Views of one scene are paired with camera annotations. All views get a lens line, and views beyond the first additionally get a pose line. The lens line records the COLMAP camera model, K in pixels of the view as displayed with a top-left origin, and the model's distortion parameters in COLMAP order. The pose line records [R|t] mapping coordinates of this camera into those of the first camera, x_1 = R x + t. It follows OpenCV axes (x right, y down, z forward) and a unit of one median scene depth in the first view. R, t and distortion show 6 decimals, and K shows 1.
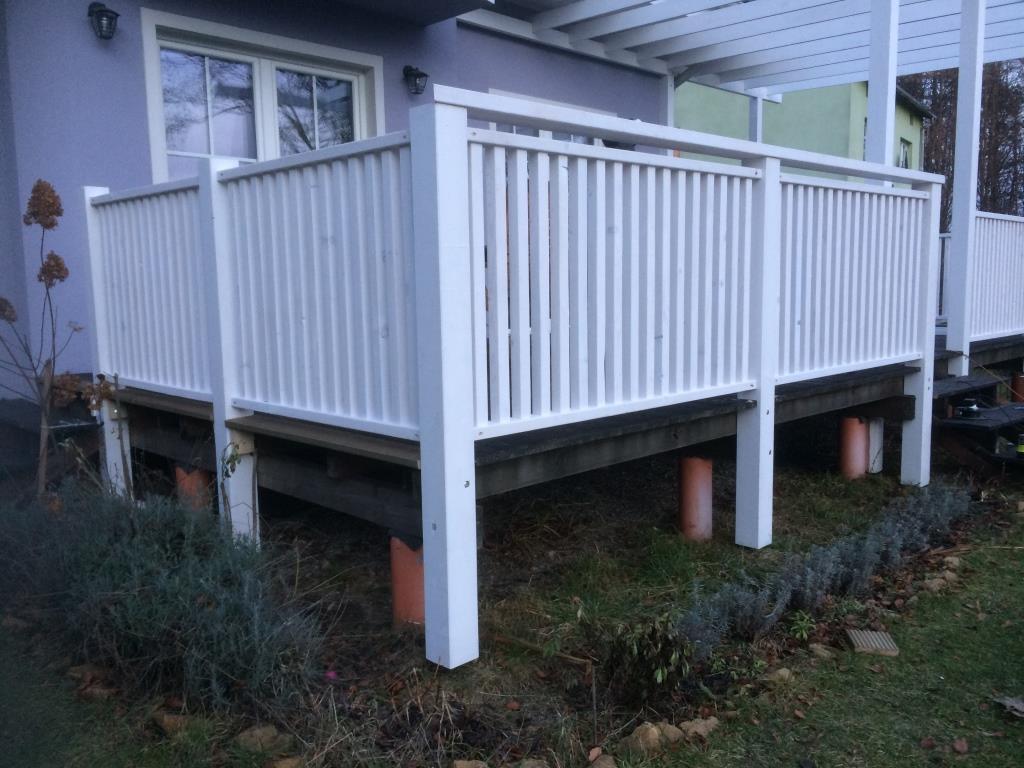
lens RADIAL K [[858.6, 0, 512.0], [0, 858.6, 384.0], [0, 0, 1]] dist [0.078872, -0.096613]
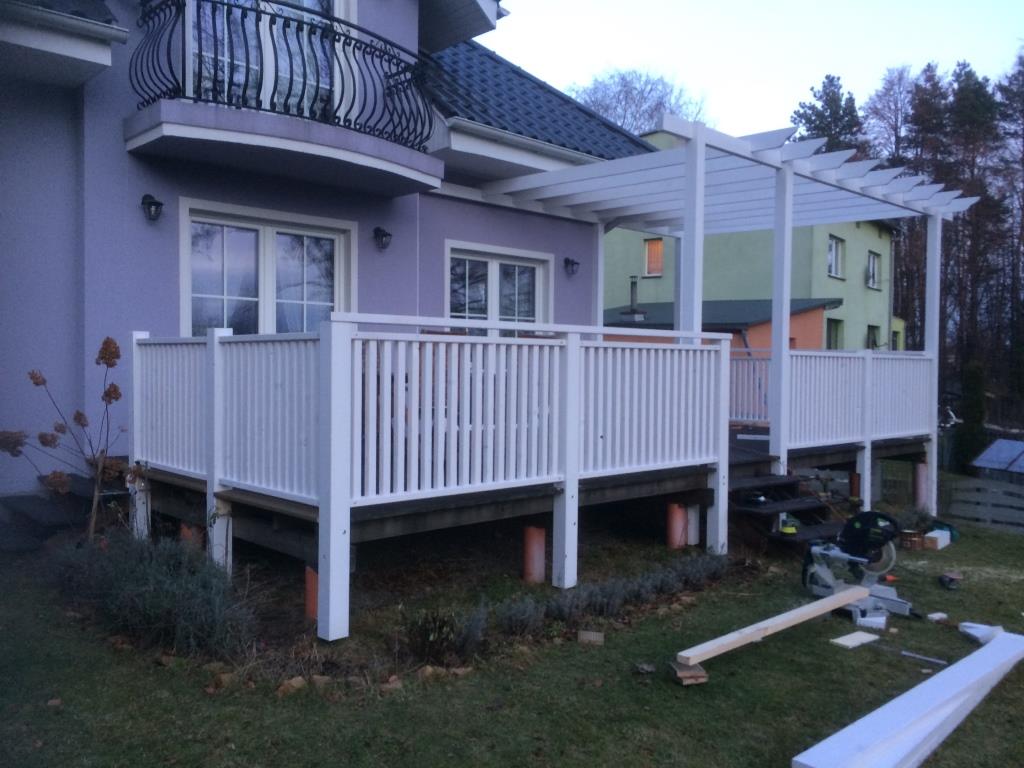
lens RADIAL K [[862.3, 0, 512.0], [0, 862.3, 384.0], [0, 0, 1]] dist [0.051753, -0.001478]
pose [[0.999427, 0.026018, -0.021672, 0.237450], [-0.027946, 0.995177, -0.094033, -0.020273], [0.019121, 0.094585, 0.995333, -0.572952]]
